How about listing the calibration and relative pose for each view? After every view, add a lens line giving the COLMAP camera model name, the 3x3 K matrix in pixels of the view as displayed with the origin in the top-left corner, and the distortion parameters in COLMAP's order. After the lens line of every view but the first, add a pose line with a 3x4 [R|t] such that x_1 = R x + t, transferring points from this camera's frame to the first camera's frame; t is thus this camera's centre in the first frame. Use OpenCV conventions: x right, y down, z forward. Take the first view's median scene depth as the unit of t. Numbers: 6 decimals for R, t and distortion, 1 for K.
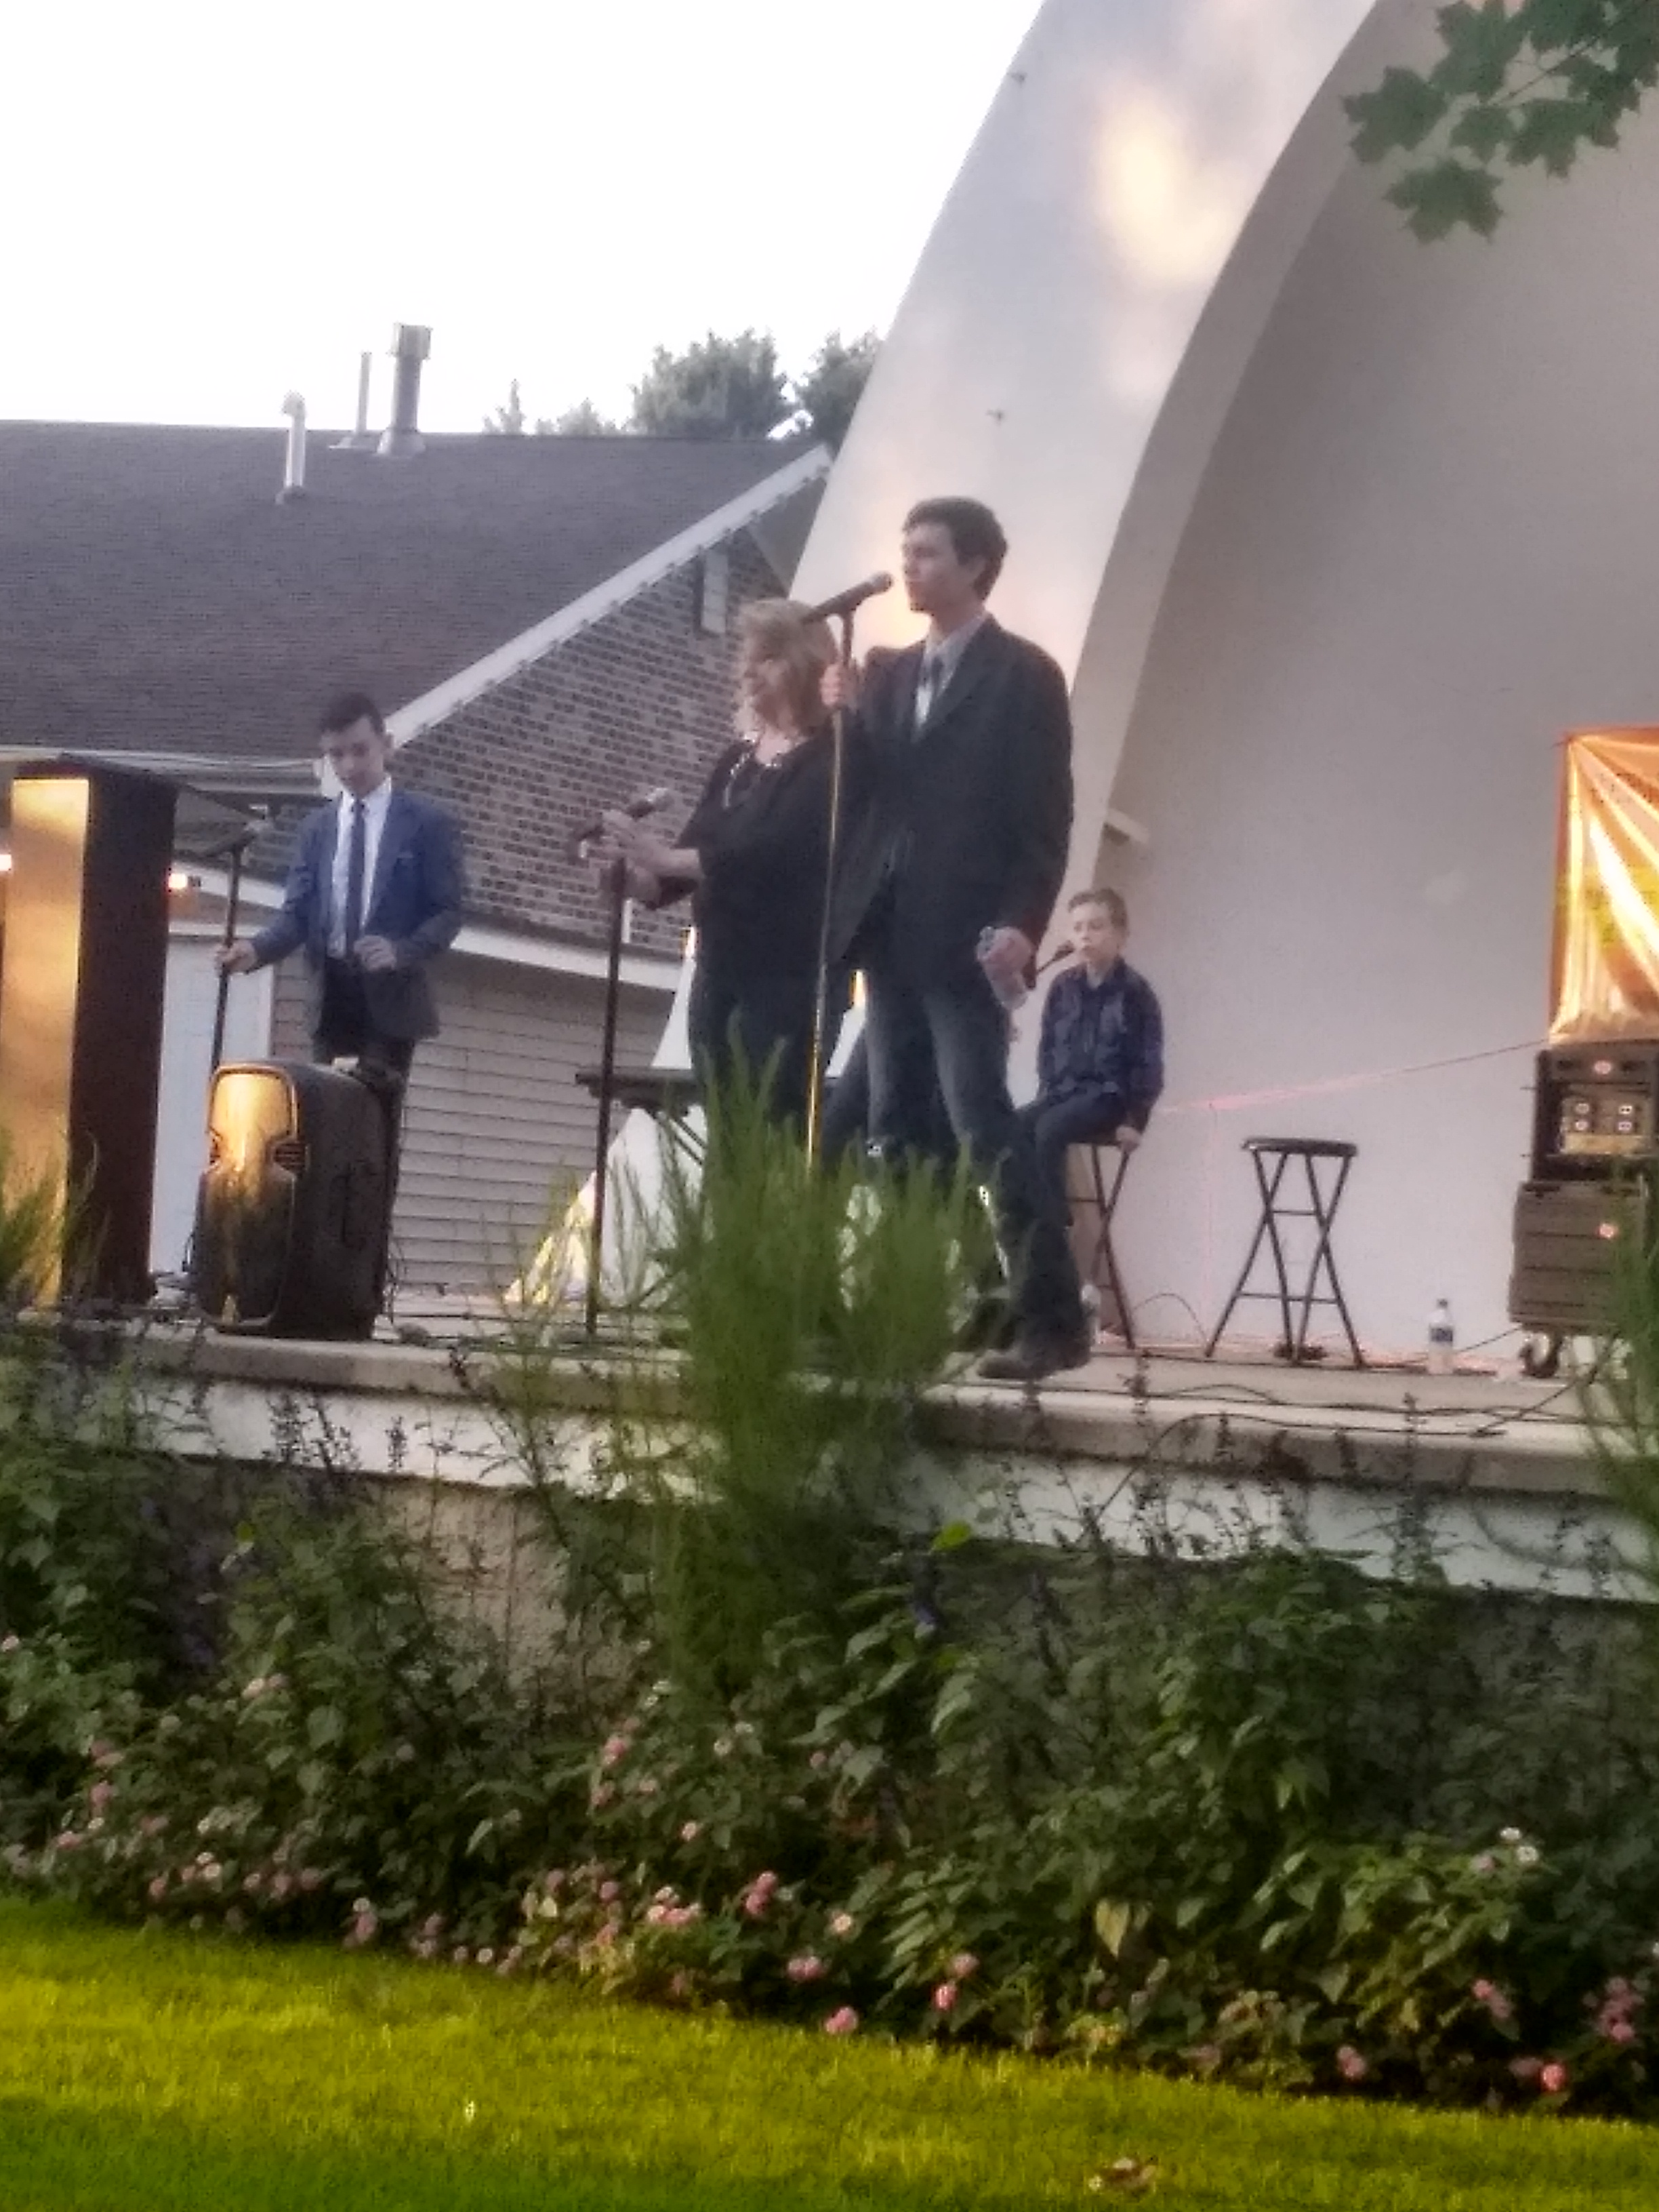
lens RADIAL K [[9317.5, 0, 829.5], [0, 9317.5, 1106.0], [0, 0, 1]] dist [-0.687018, 34.223341]
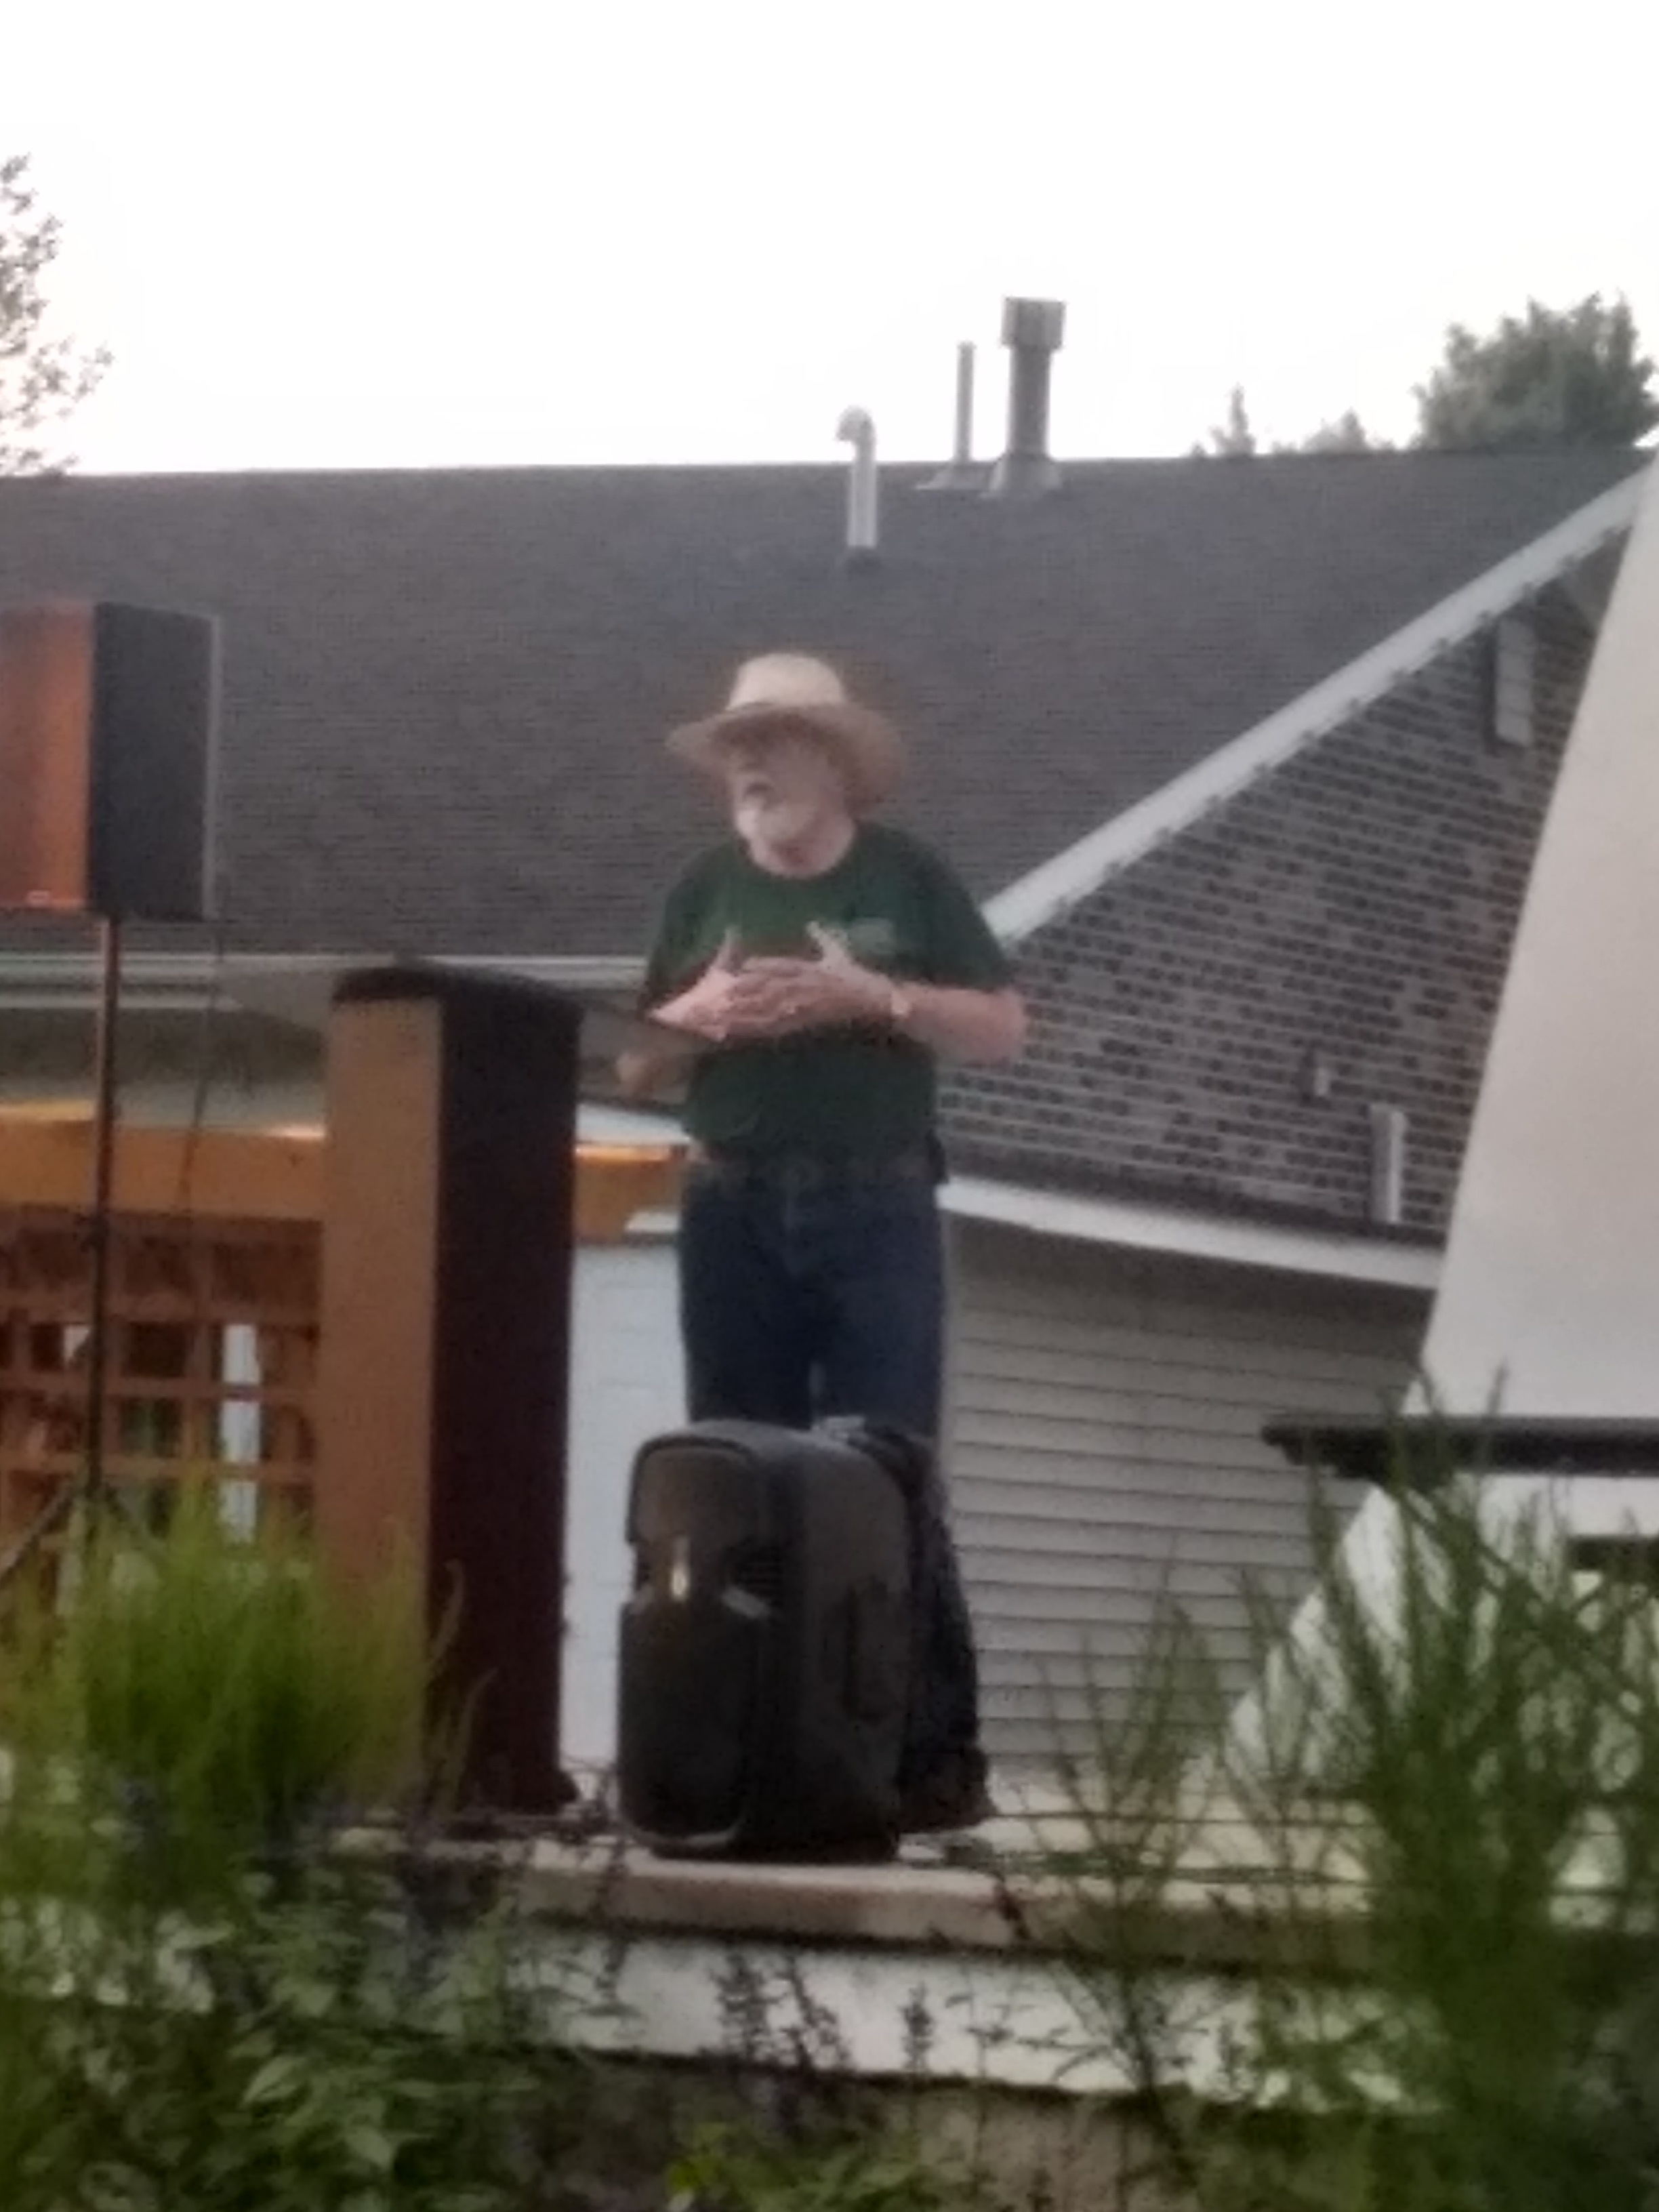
lens RADIAL K [[9317.5, 0, 829.5], [0, 9317.5, 1106.0], [0, 0, 1]] dist [-0.687018, 34.223341]
pose [[0.981983, -0.040195, -0.184645, 0.060376], [0.033500, 0.998668, -0.039238, -0.001361], [0.185976, 0.032346, 0.982022, 0.352074]]
